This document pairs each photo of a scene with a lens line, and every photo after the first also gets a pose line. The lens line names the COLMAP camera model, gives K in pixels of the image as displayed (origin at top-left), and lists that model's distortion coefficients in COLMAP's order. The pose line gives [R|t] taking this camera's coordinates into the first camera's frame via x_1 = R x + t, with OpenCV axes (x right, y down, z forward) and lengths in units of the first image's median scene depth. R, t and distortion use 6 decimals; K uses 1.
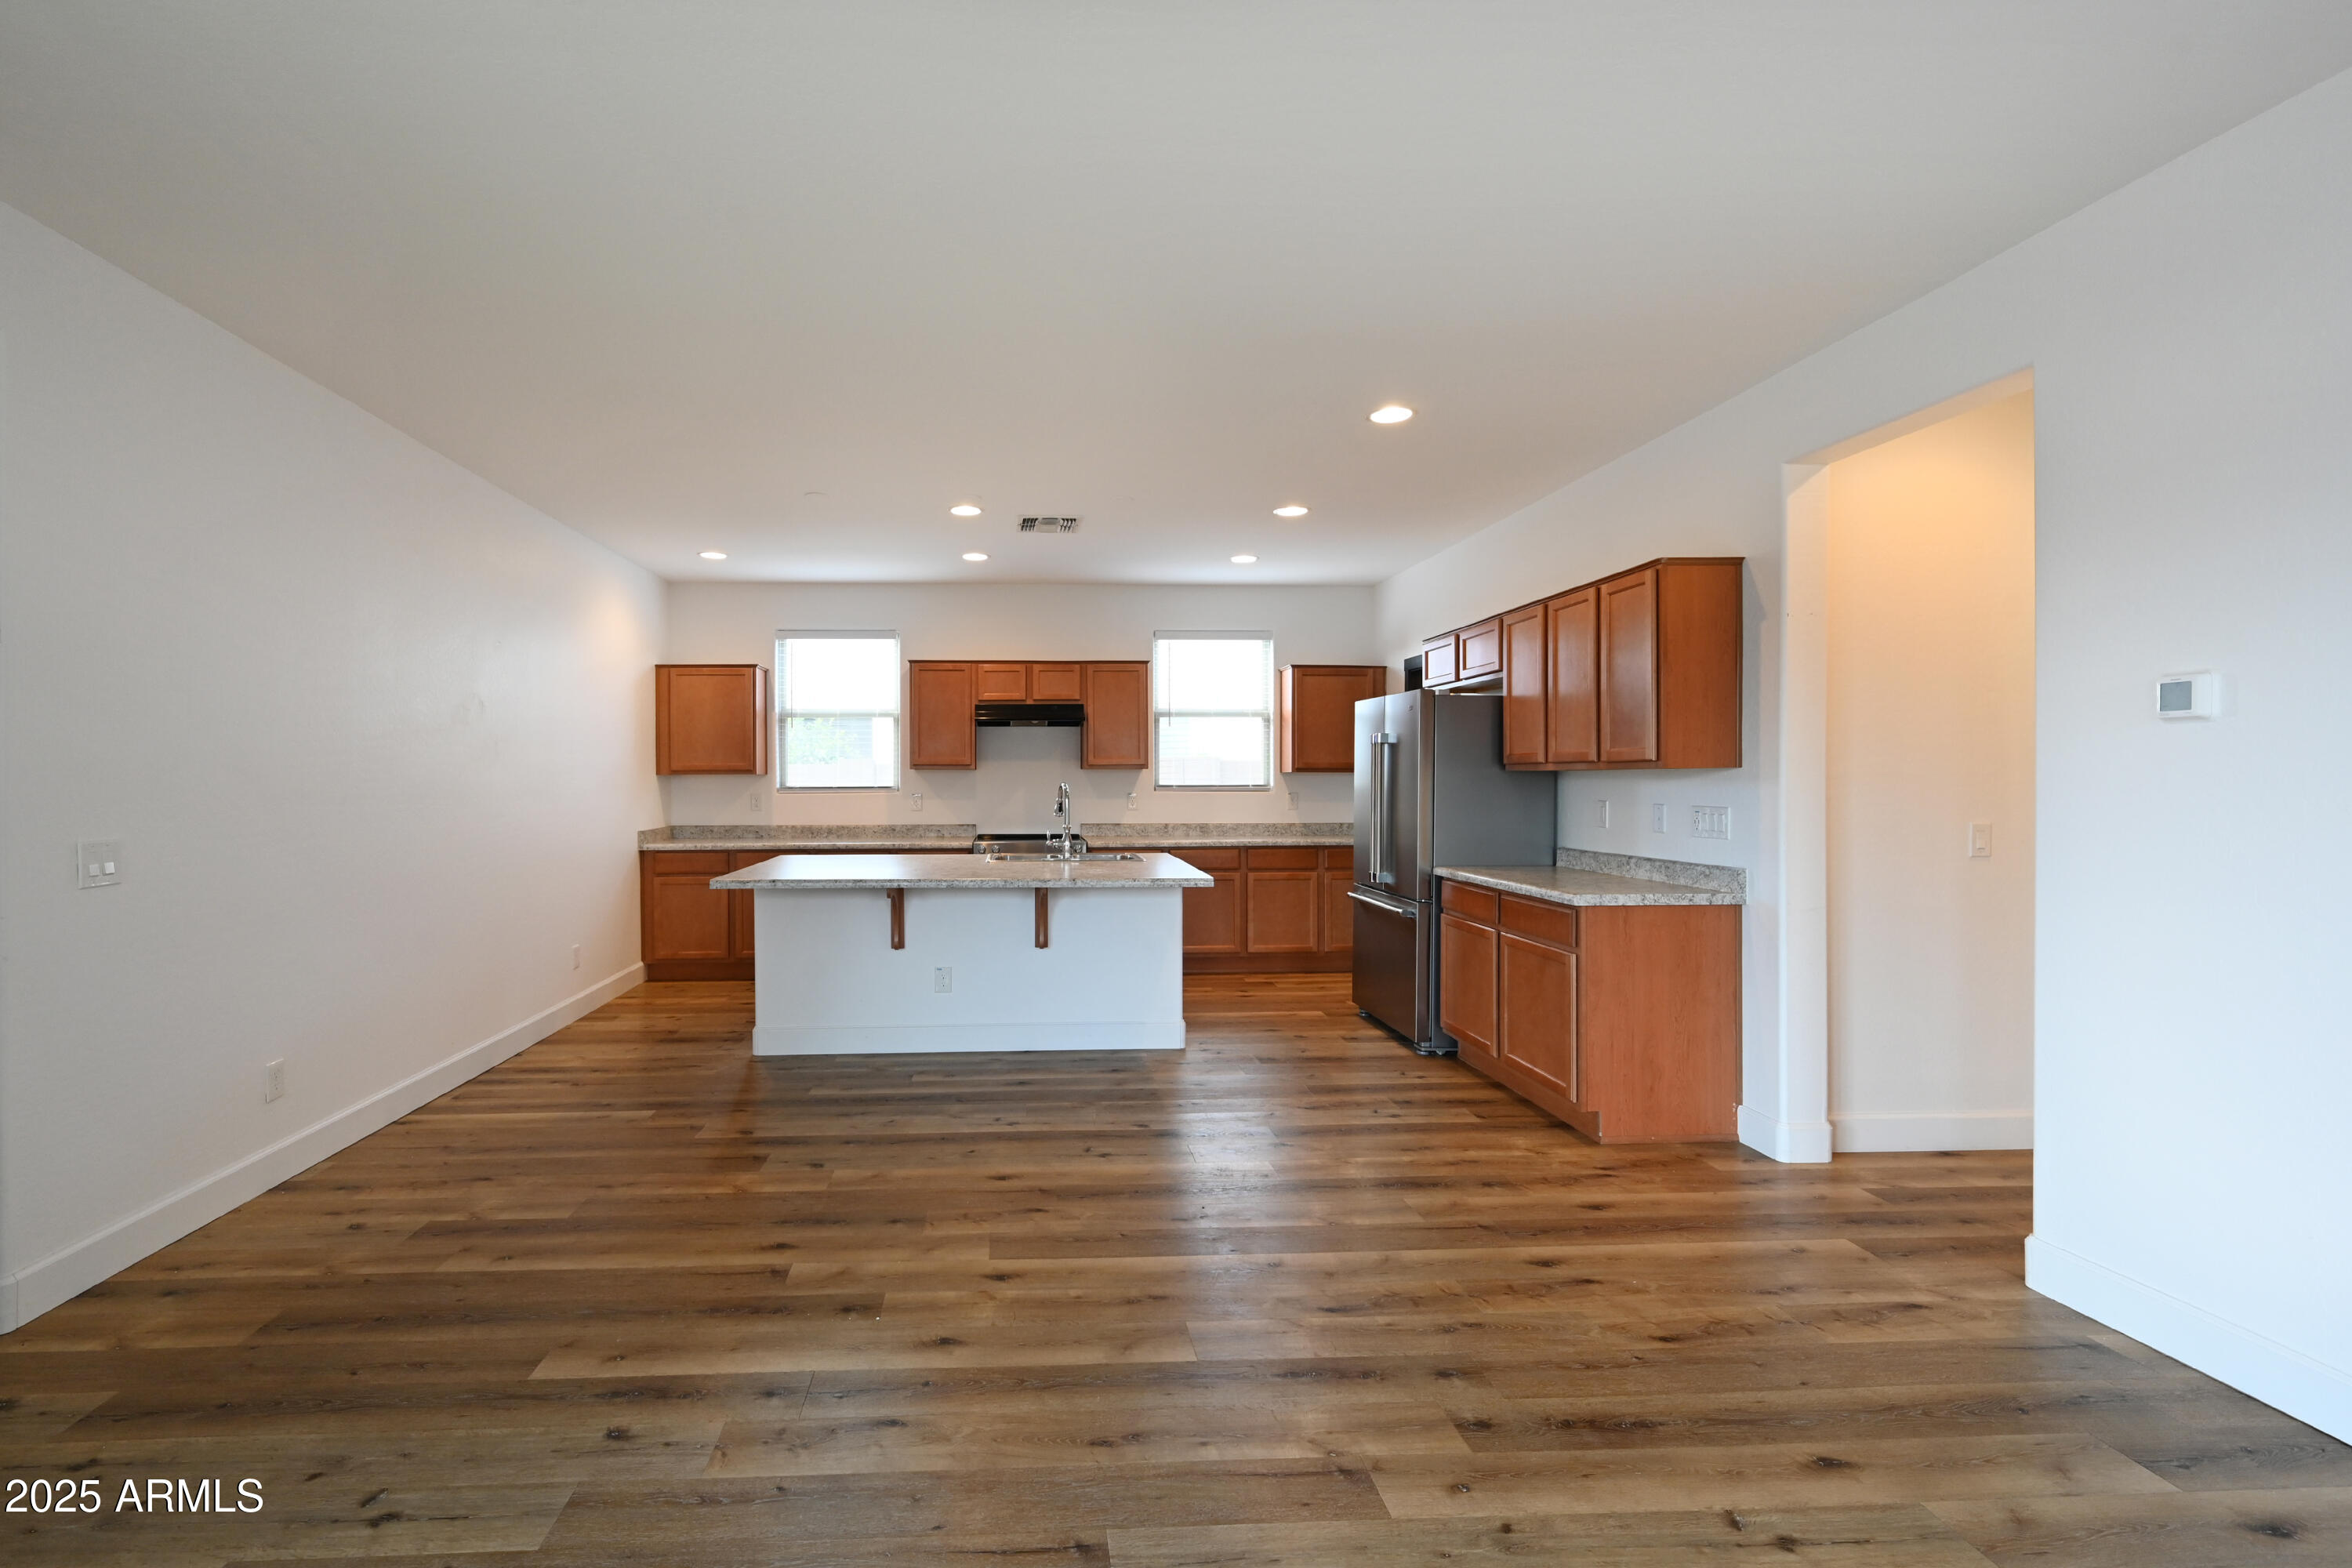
lens RADIAL K [[1078.7, 0, 1060.3], [0, 1078.7, 768.1], [0, 0, 1]] dist [0.002571, 0.000266]
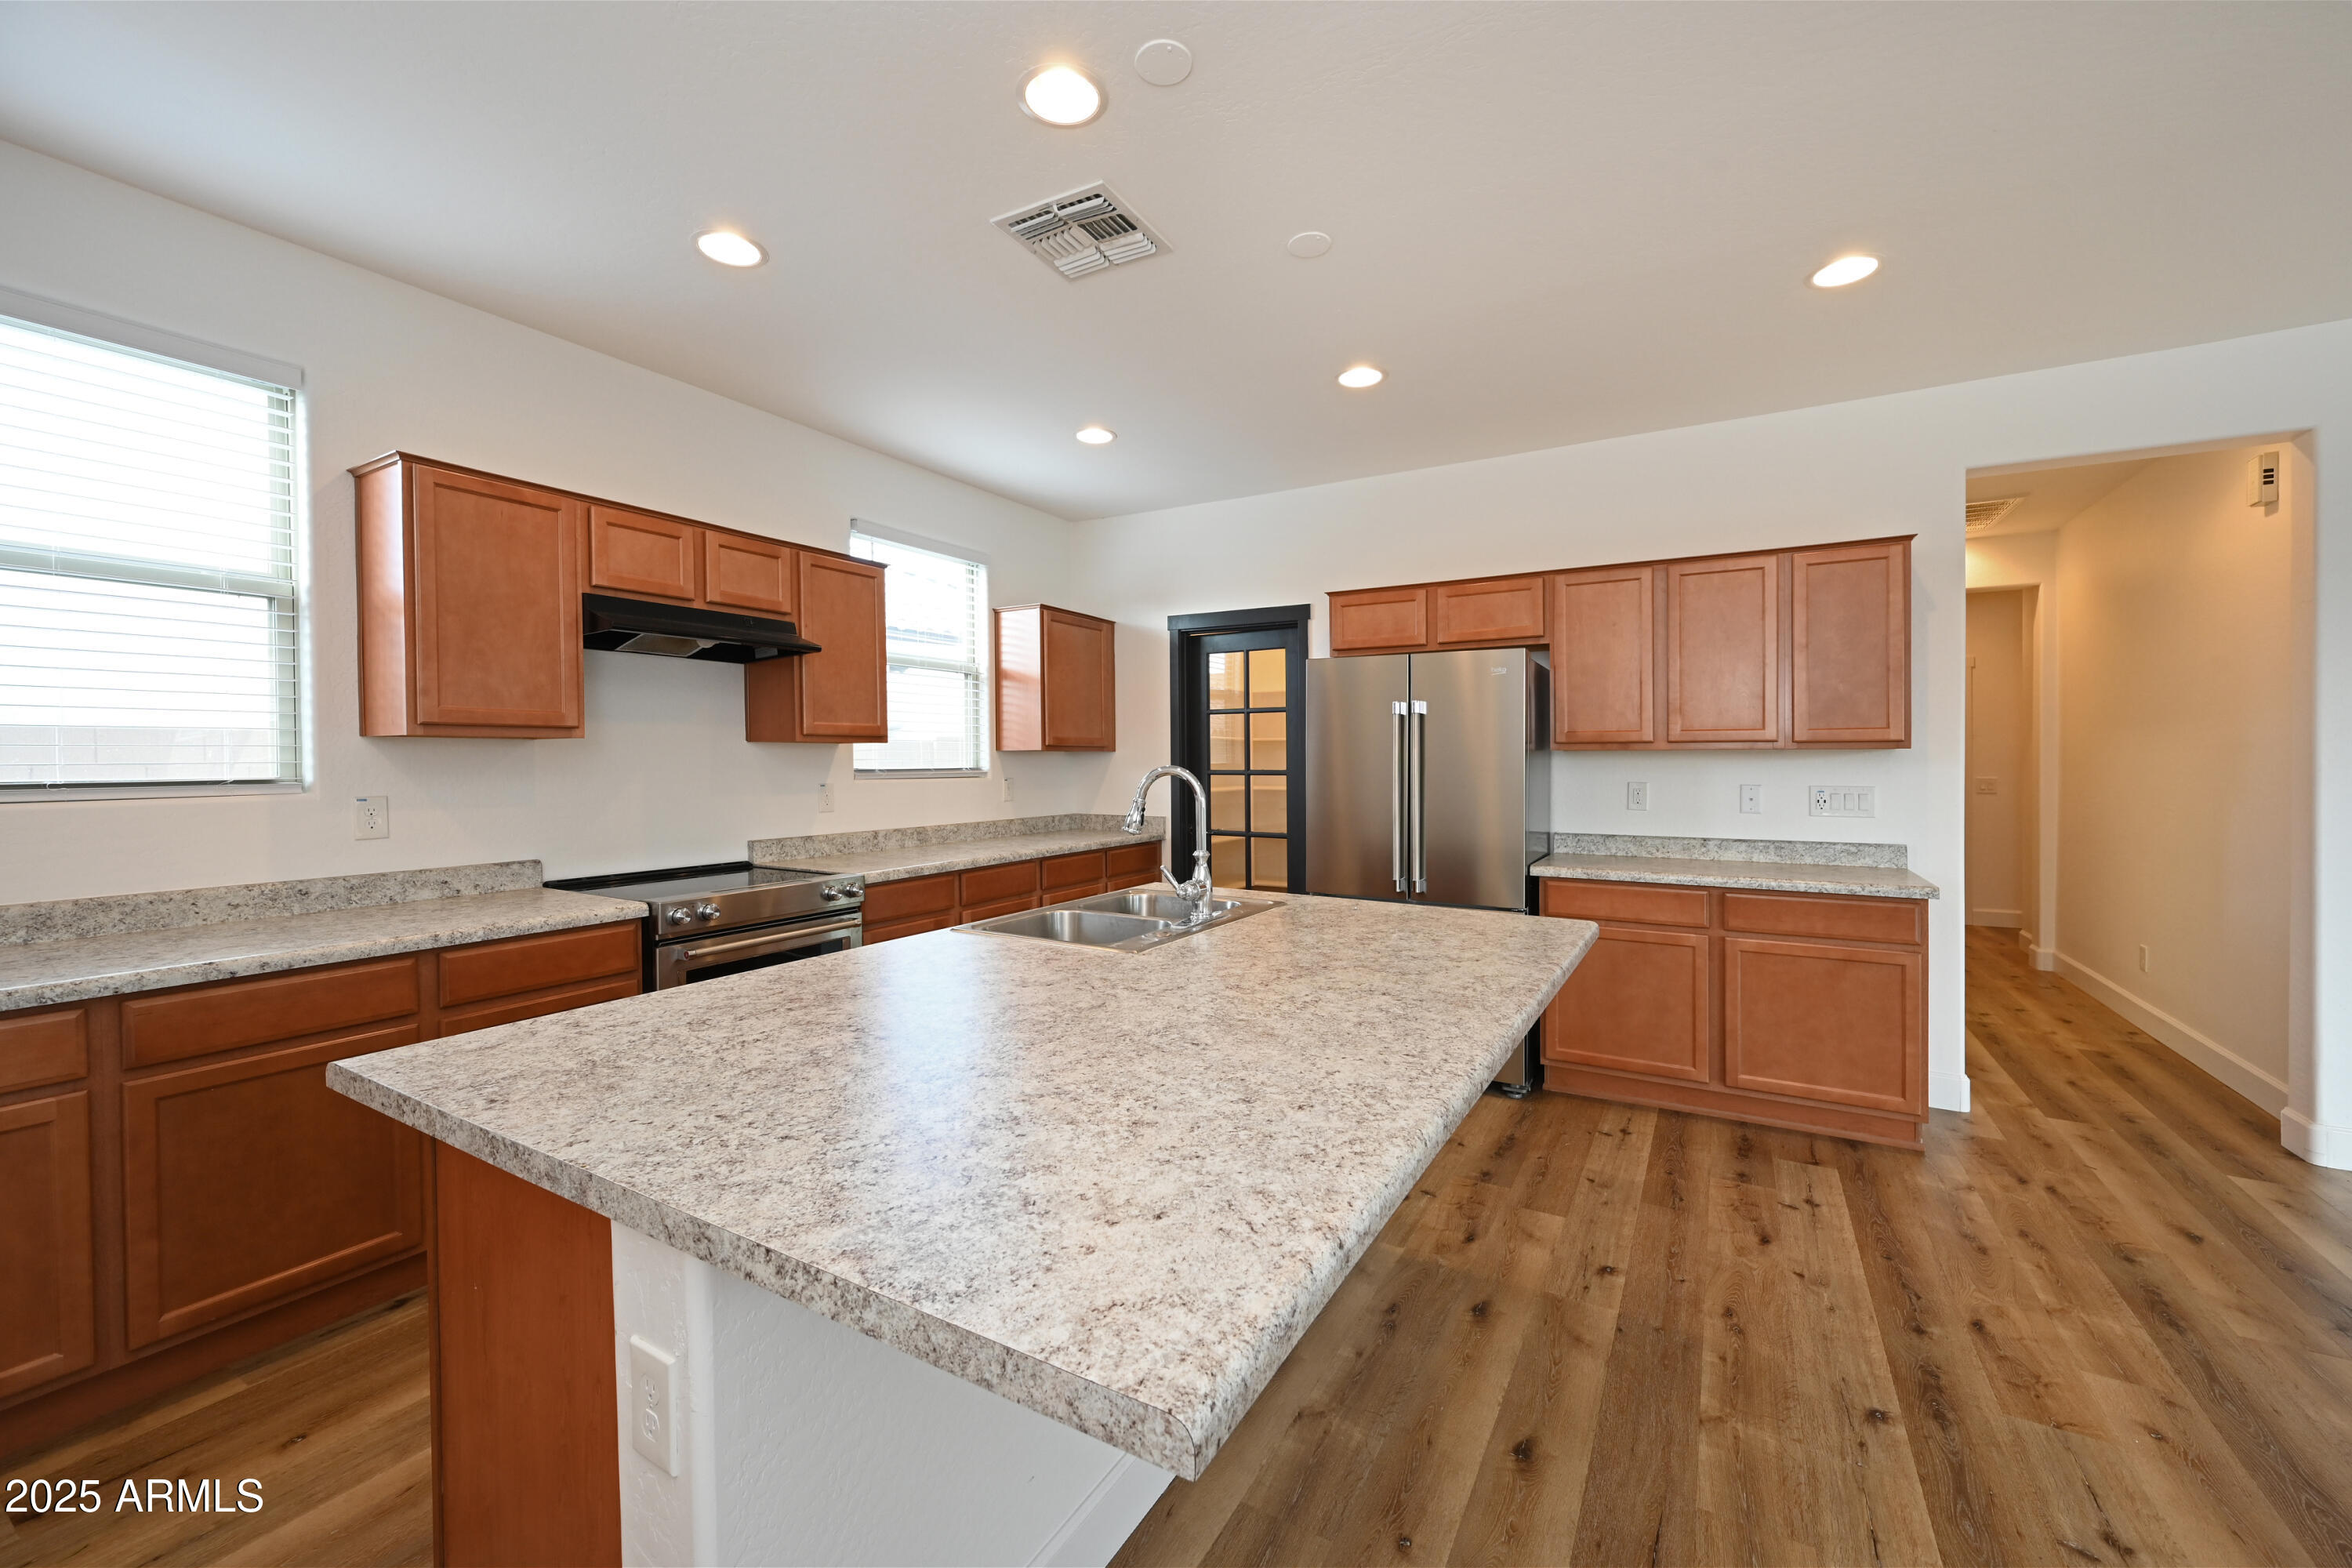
lens RADIAL K [[933.6, 0, 1171.9], [0, 933.6, 759.8], [0, 0, 1]] dist [0.000612, -0.000757]
pose [[0.534150, 0.000457, 0.845390, -0.285711], [-0.008701, 0.999950, 0.004957, 0.006487], [-0.845345, -0.010003, 0.534127, 0.608110]]
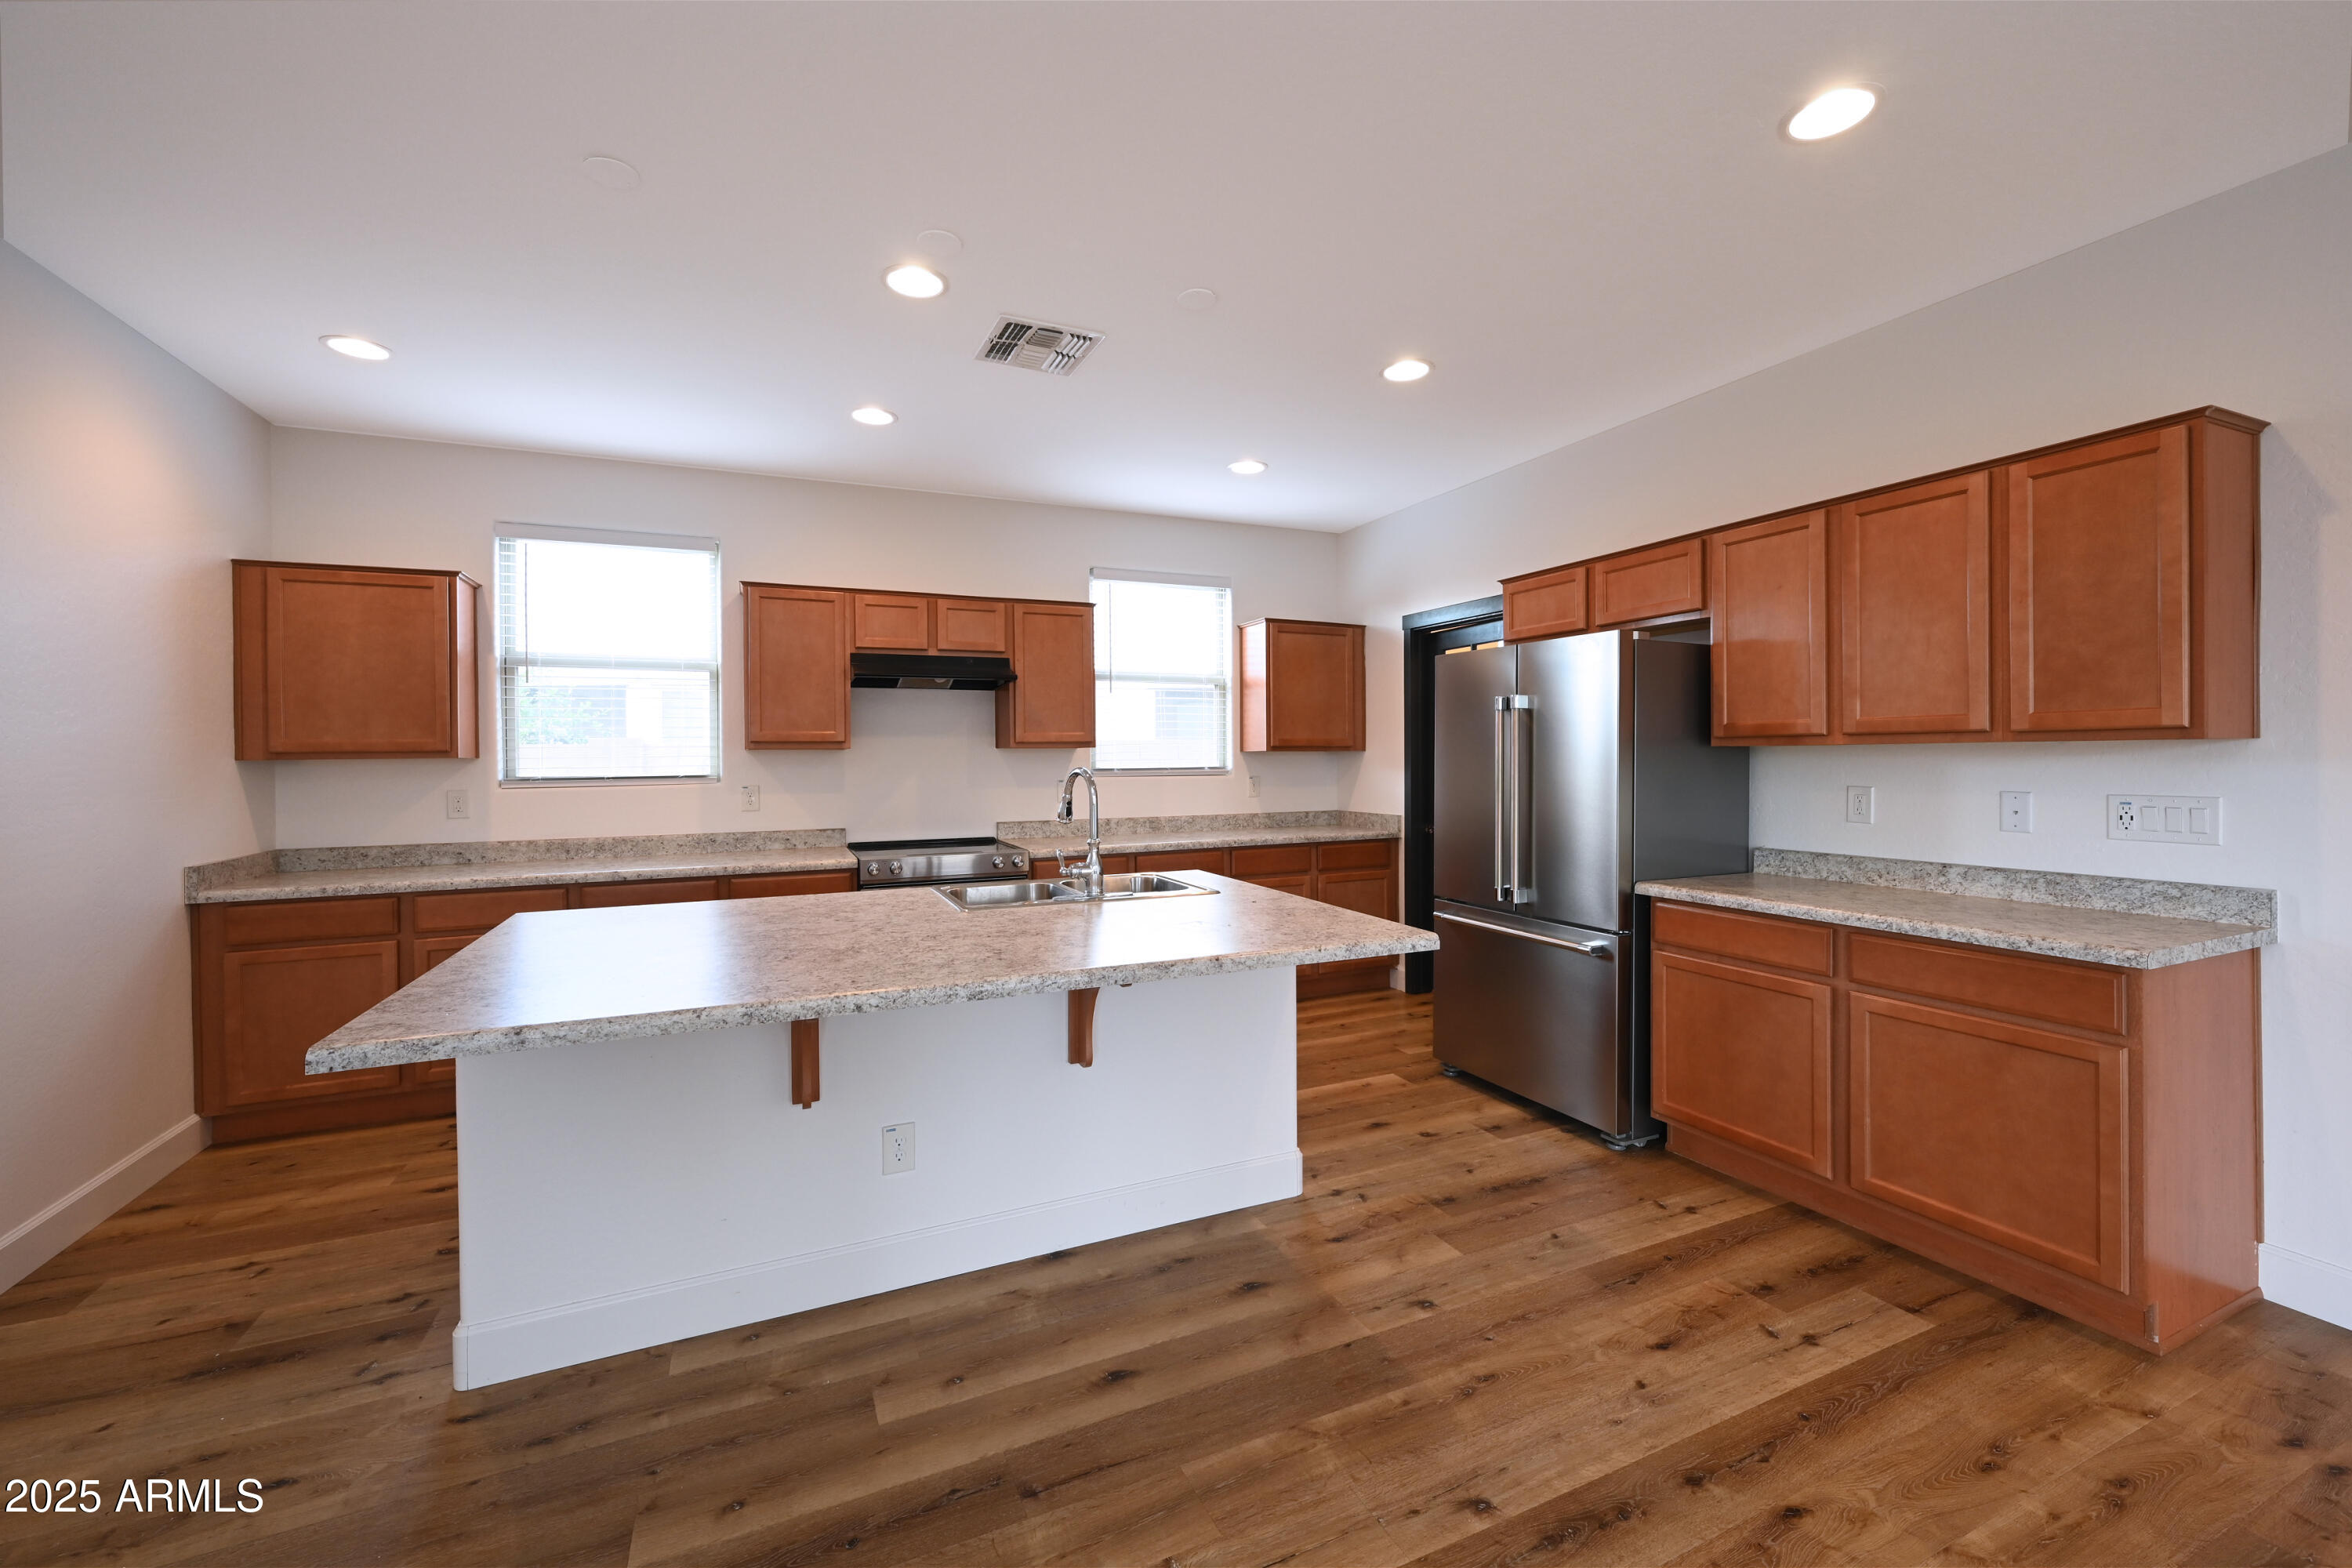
lens RADIAL K [[933.6, 0, 1183.5], [0, 933.6, 752.9], [0, 0, 1]] dist [0.000612, -0.000757]
pose [[0.925536, -0.004205, 0.378635, -0.111550], [0.003091, 0.999989, 0.003548, 0.002490], [-0.378646, -0.002114, 0.925539, 0.391109]]
